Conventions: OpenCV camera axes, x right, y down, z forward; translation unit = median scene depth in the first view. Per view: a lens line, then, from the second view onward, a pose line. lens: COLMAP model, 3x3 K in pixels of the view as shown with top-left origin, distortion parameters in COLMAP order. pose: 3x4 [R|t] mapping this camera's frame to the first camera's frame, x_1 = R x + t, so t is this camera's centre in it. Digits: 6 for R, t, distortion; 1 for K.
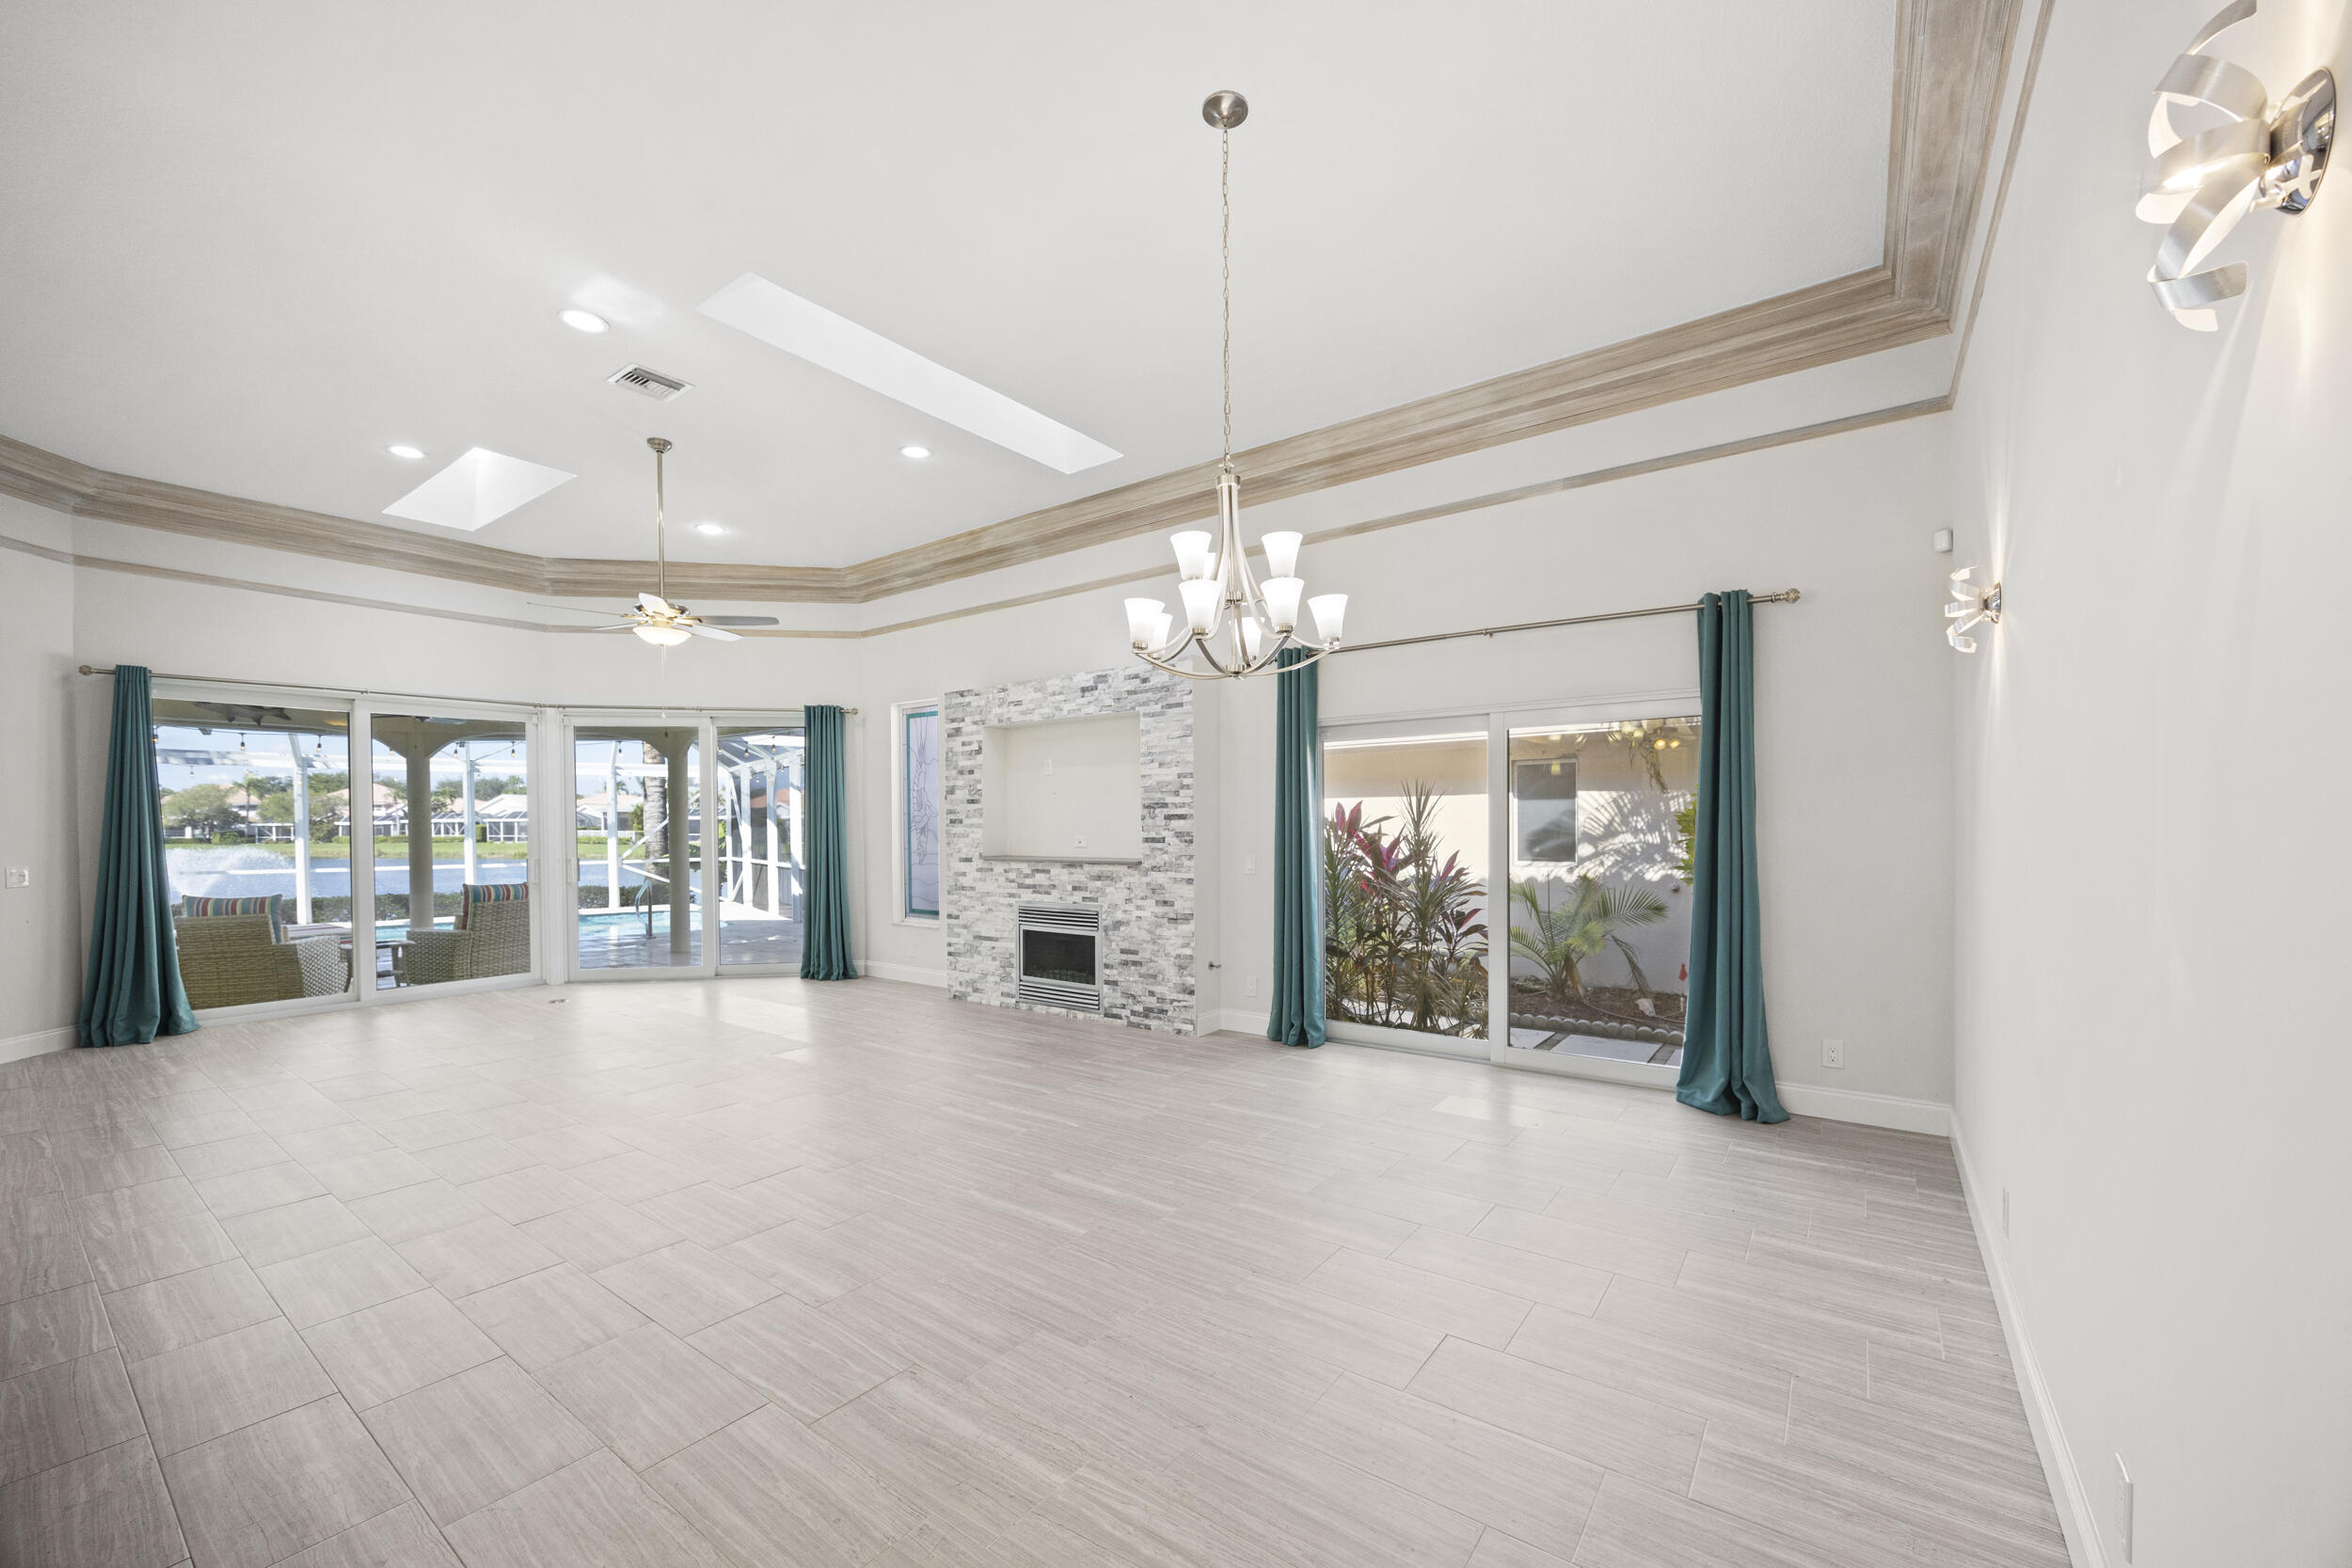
lens RADIAL K [[915.5, 0, 1179.0], [0, 915.5, 836.4], [0, 0, 1]] dist [-0.003980, -0.000112]
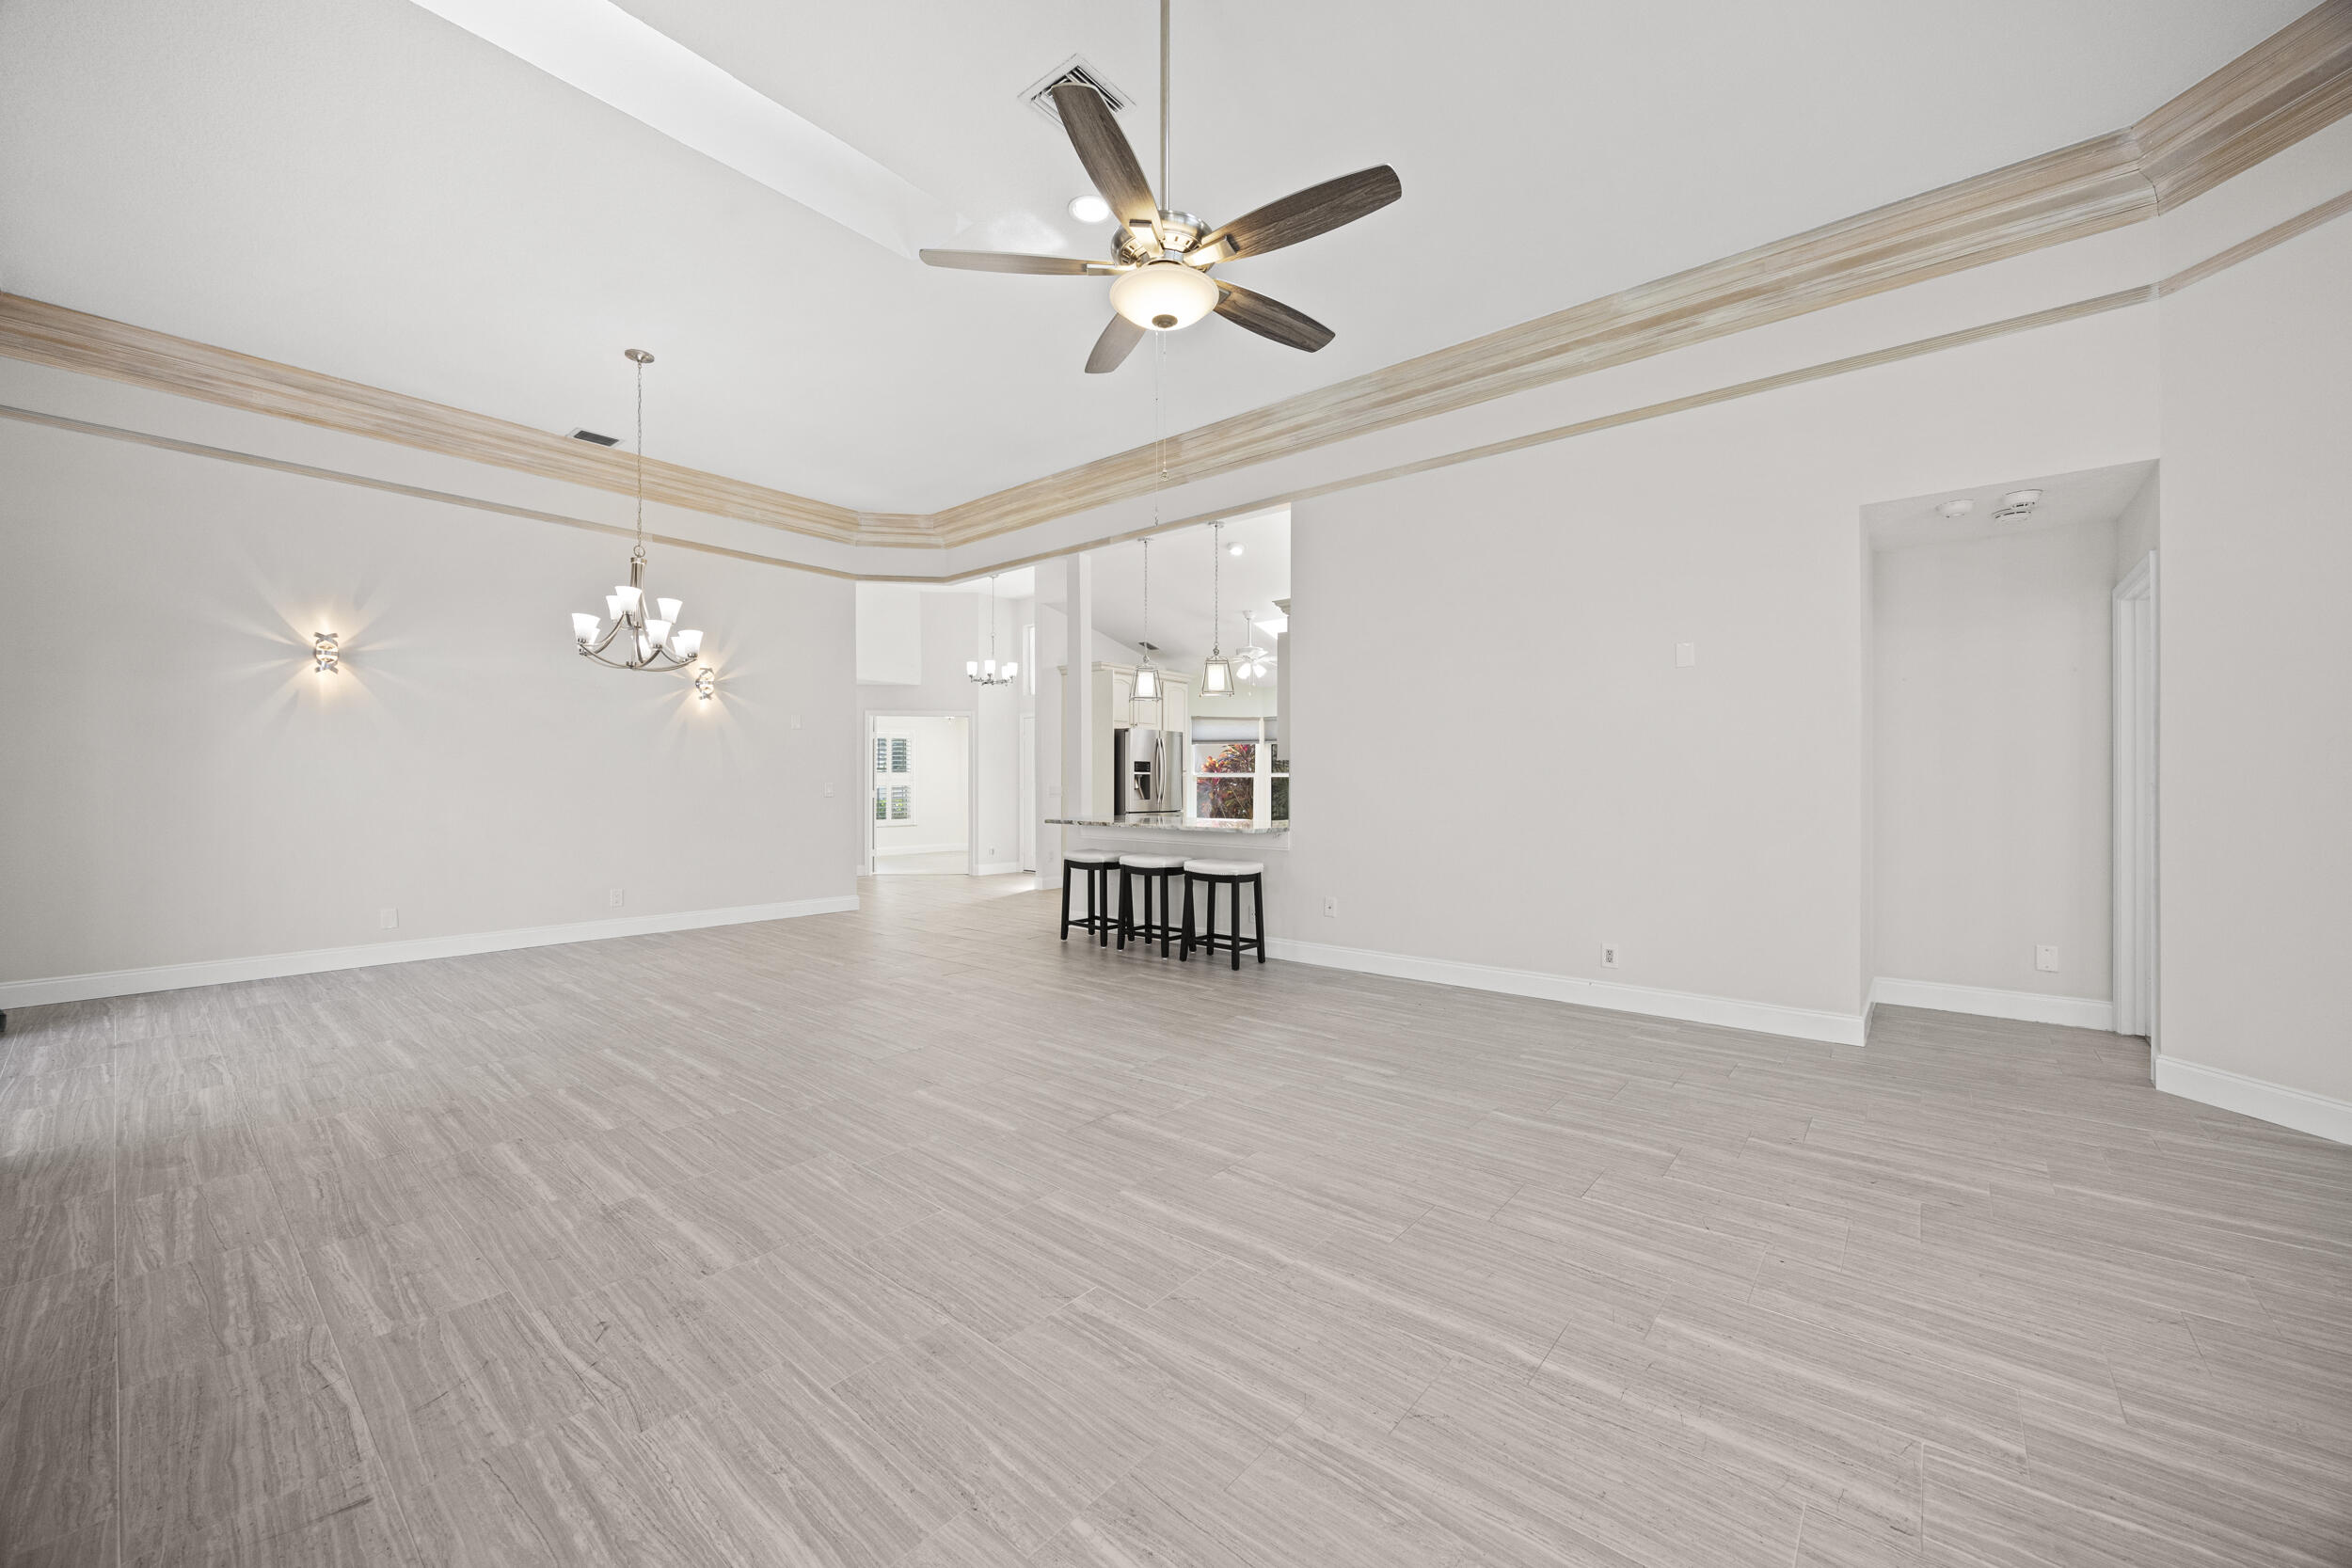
lens RADIAL K [[896.3, 0, 1178.3], [0, 896.3, 785.8], [0, 0, 1]] dist [-0.003306, -0.000544]
pose [[-0.998218, 0.007854, 0.059157, -0.535311], [0.008748, 0.999851, 0.014876, 0.016861], [-0.059031, 0.015367, -0.998138, 1.310813]]
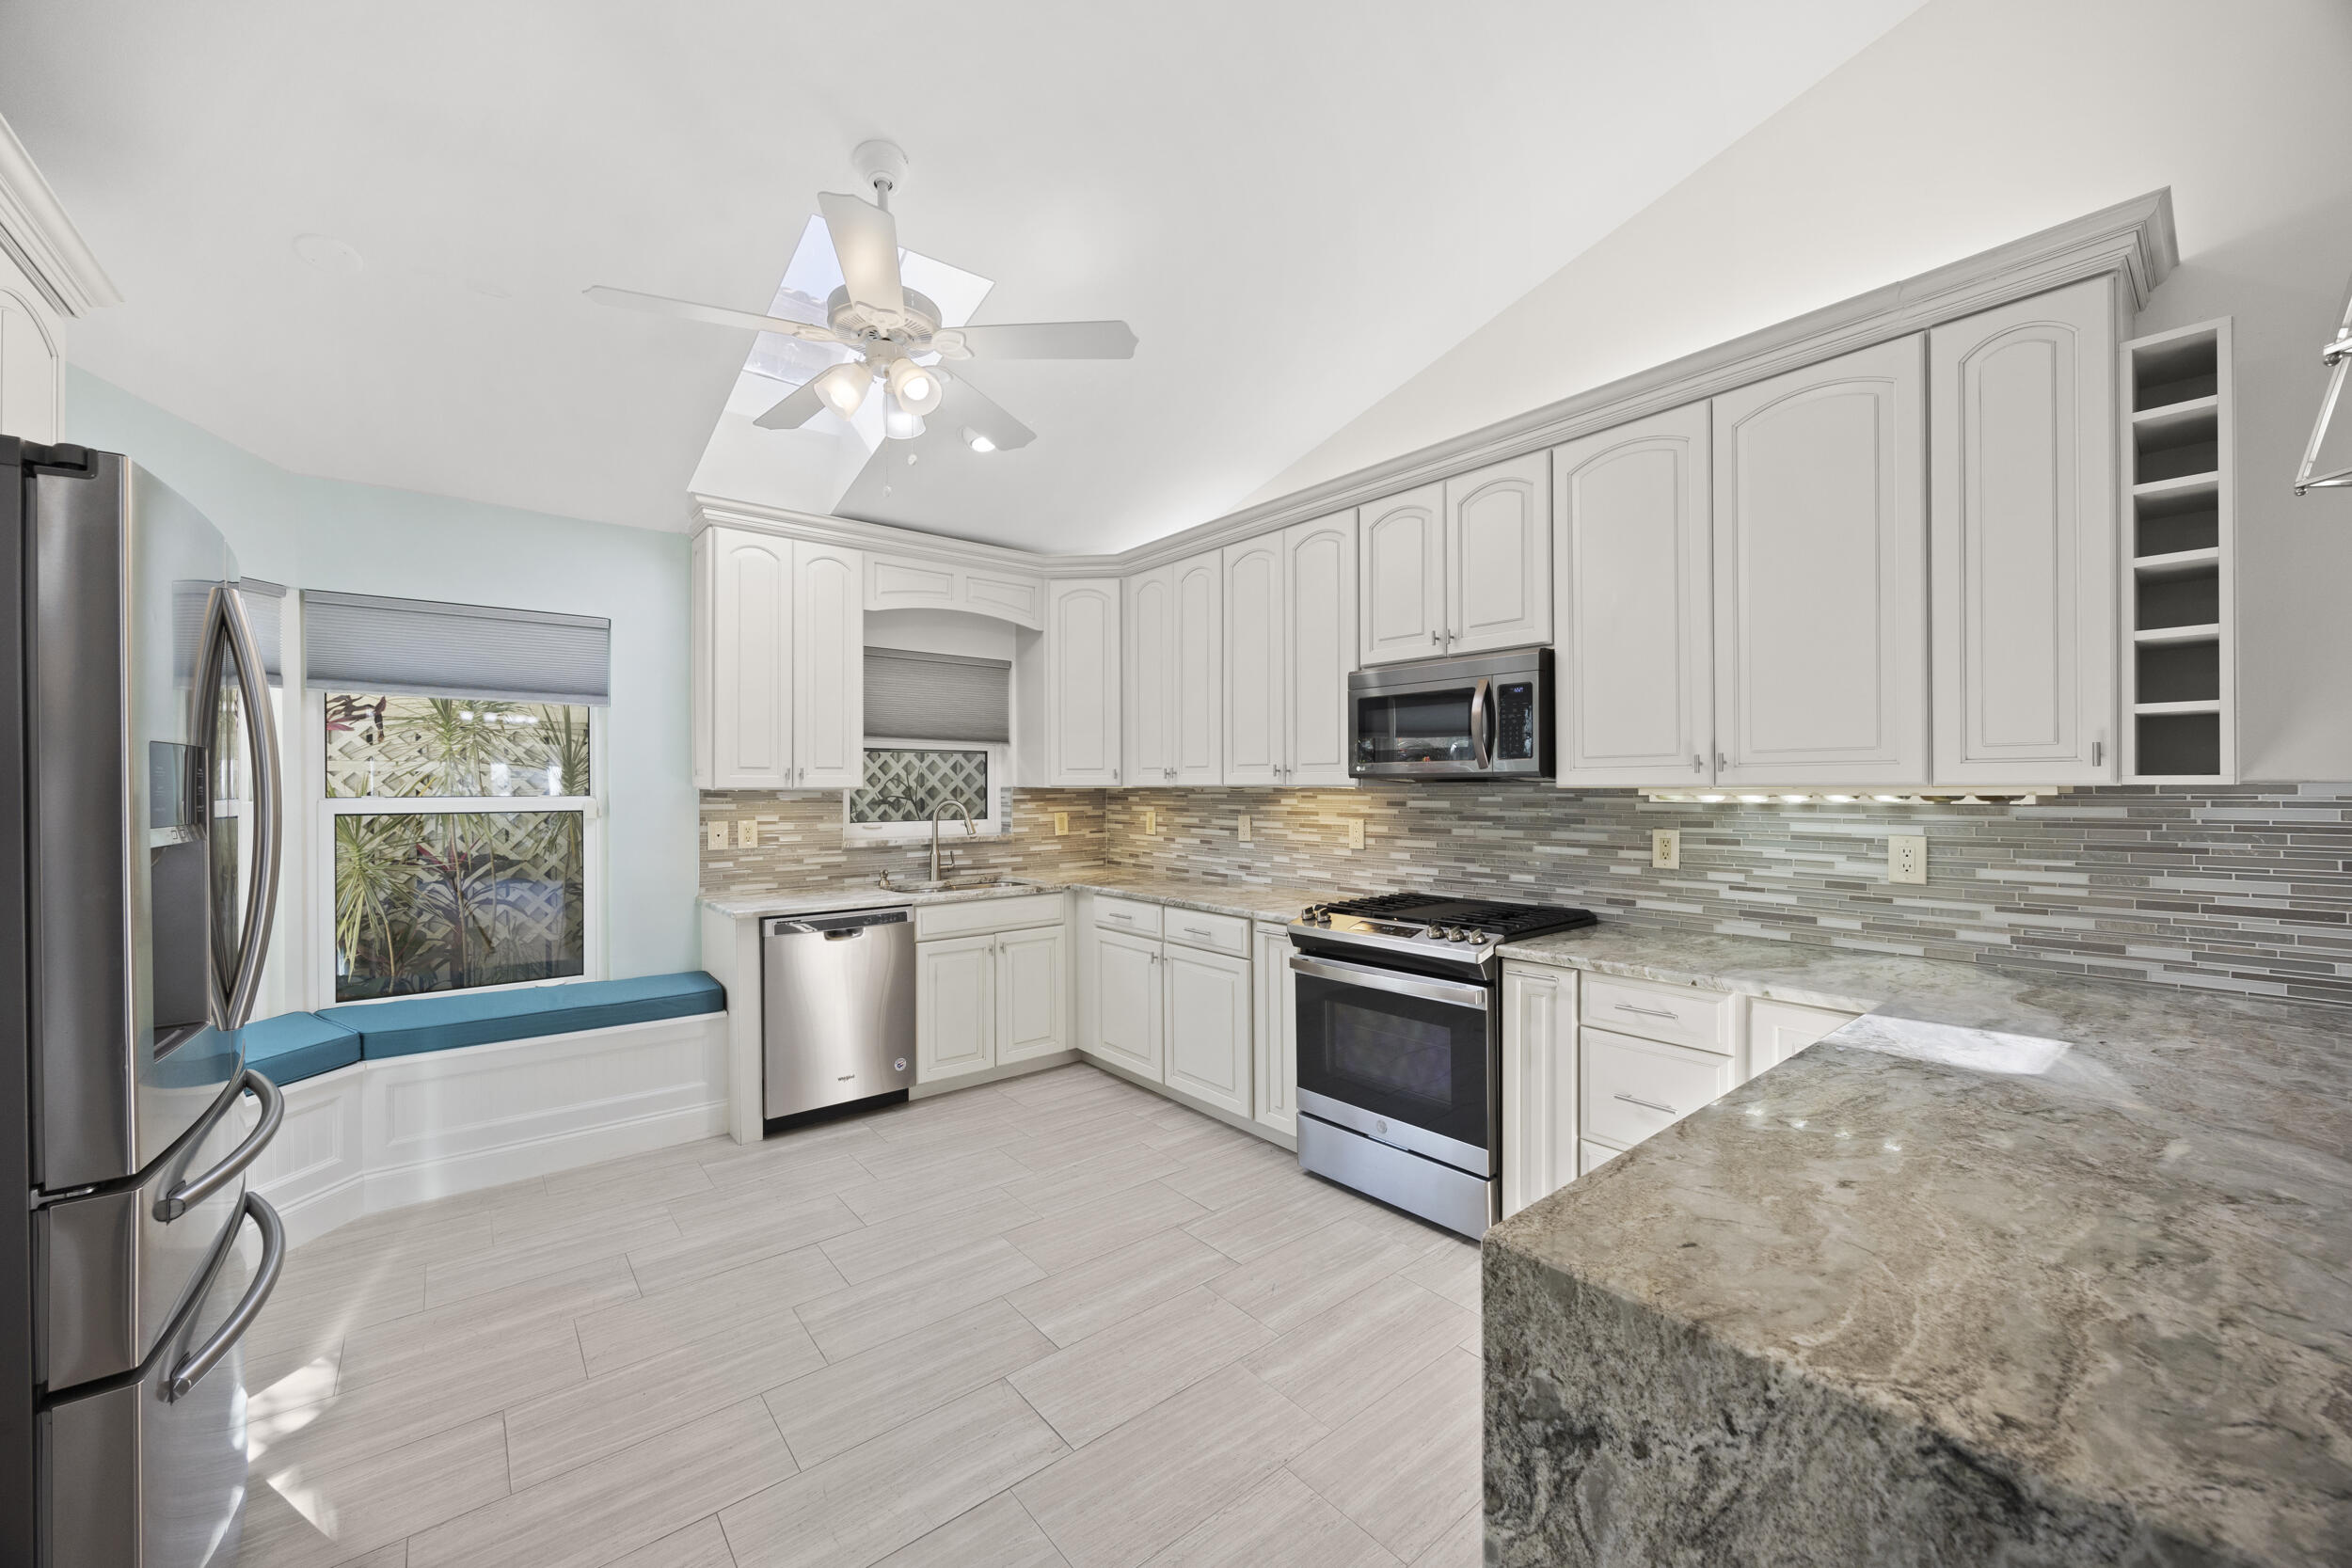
lens RADIAL K [[896.3, 0, 1178.3], [0, 896.3, 785.8], [0, 0, 1]] dist [-0.003306, -0.000544]
pose [[-0.241294, 0.009524, -0.970405, -0.230541], [-0.007325, 0.999905, 0.011635, 0.002893], [0.970425, 0.009916, -0.241201, -0.016097]]
